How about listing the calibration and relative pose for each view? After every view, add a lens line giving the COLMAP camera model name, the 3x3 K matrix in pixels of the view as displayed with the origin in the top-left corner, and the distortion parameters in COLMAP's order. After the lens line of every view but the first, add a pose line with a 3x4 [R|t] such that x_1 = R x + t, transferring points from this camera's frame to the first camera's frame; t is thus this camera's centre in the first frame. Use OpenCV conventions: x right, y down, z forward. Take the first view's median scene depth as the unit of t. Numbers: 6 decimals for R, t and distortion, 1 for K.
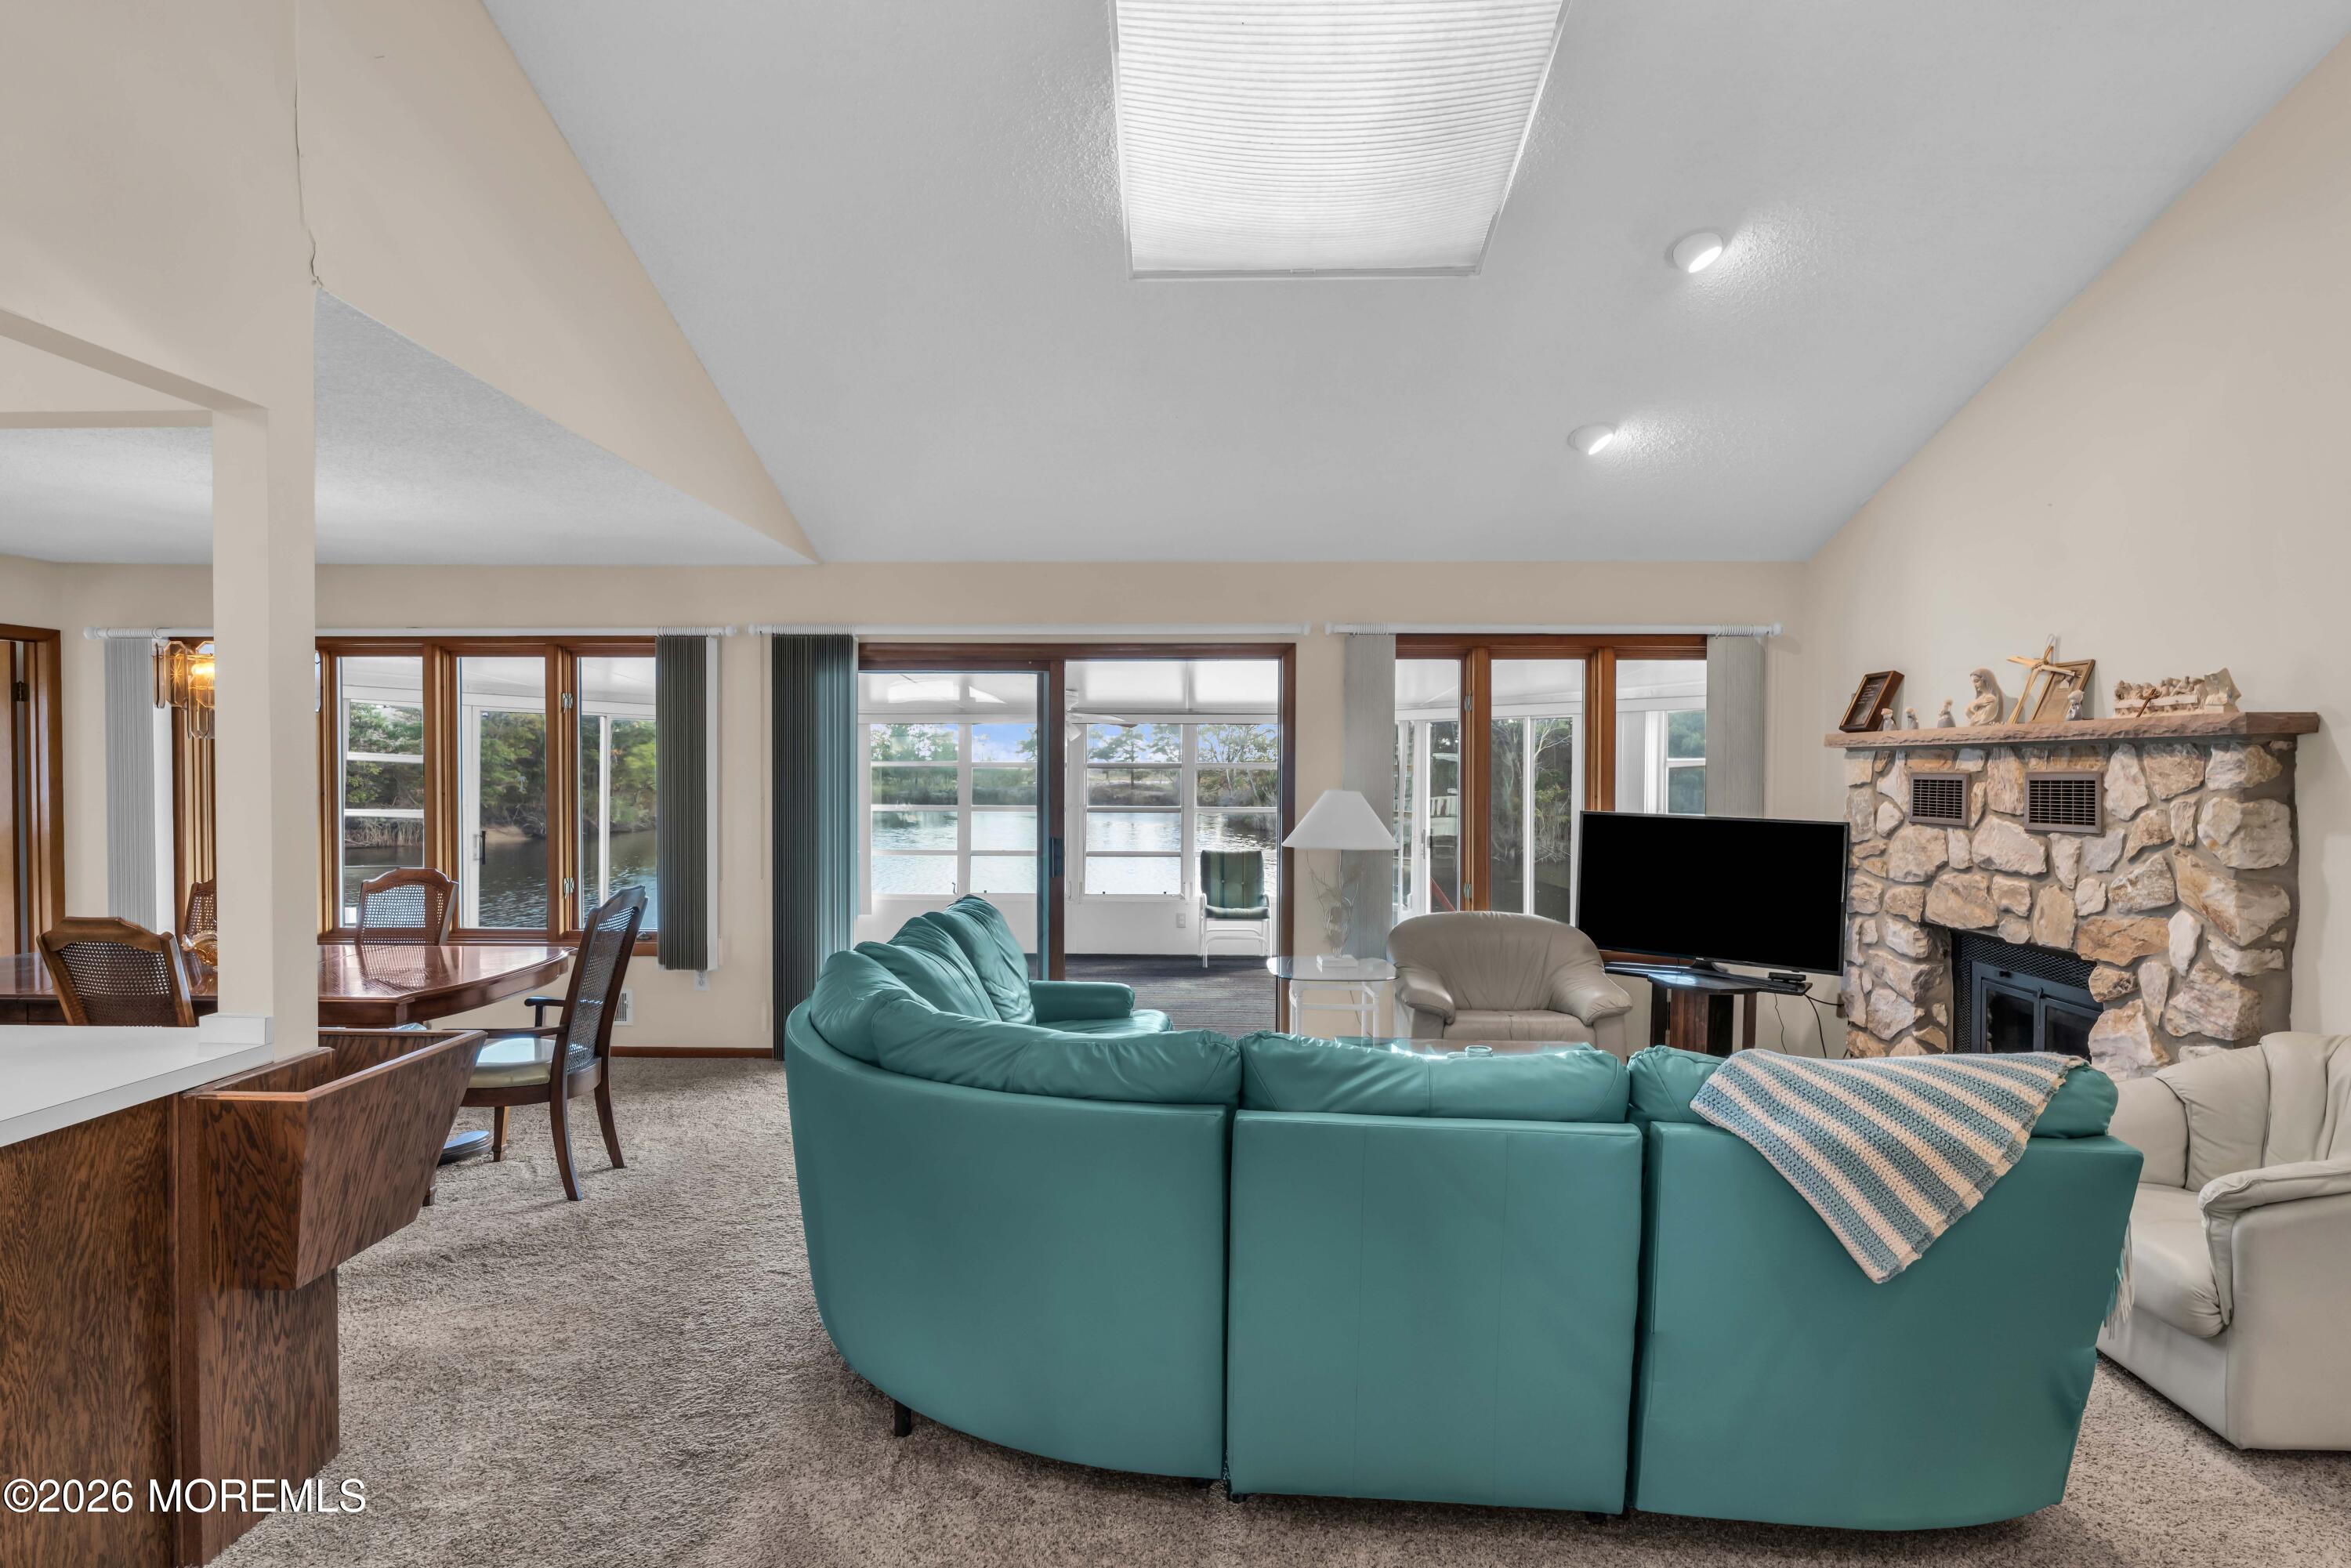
lens RADIAL K [[1212.6, 0, 1173.2], [0, 1212.6, 788.5], [0, 0, 1]] dist [-0.001566, -0.000298]
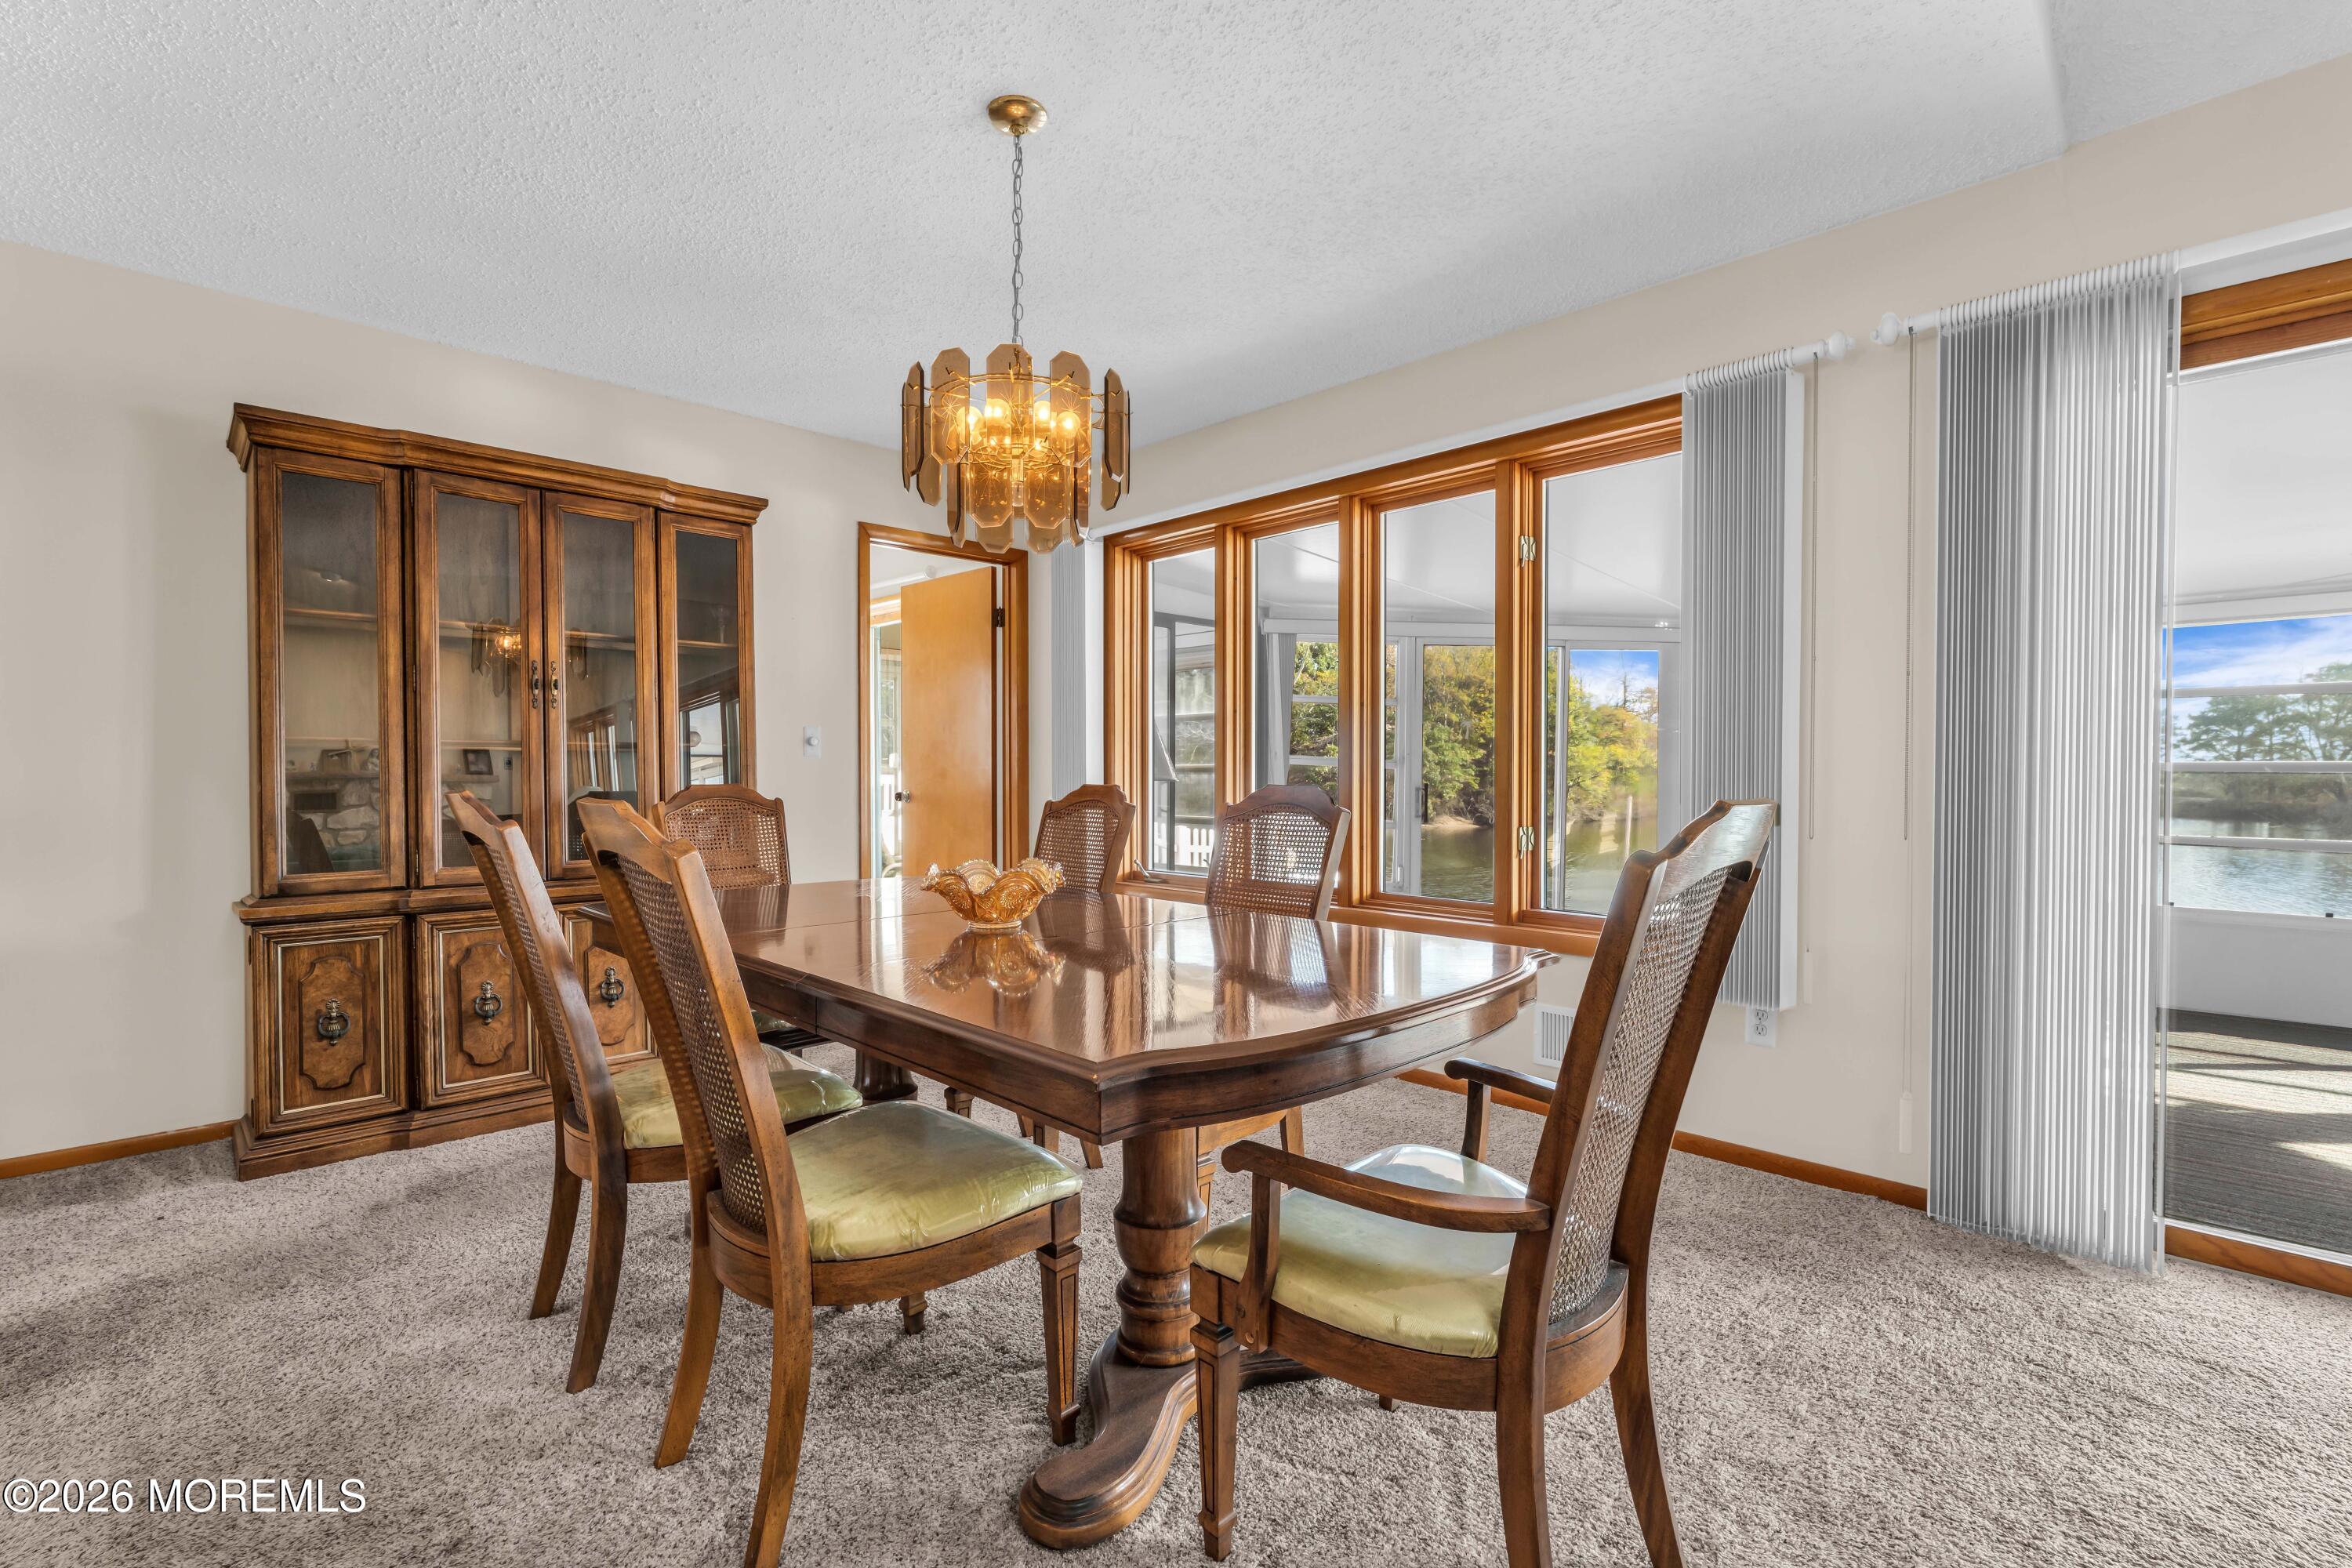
lens RADIAL K [[1049.9, 0, 1168.9], [0, 1049.9, 785.2], [0, 0, 1]] dist [-0.004023, 0.000352]
pose [[0.712448, 0.006680, -0.701693, -0.371832], [-0.011353, 0.999934, -0.002009, 0.083064], [0.701633, 0.009398, 0.712477, 0.718922]]
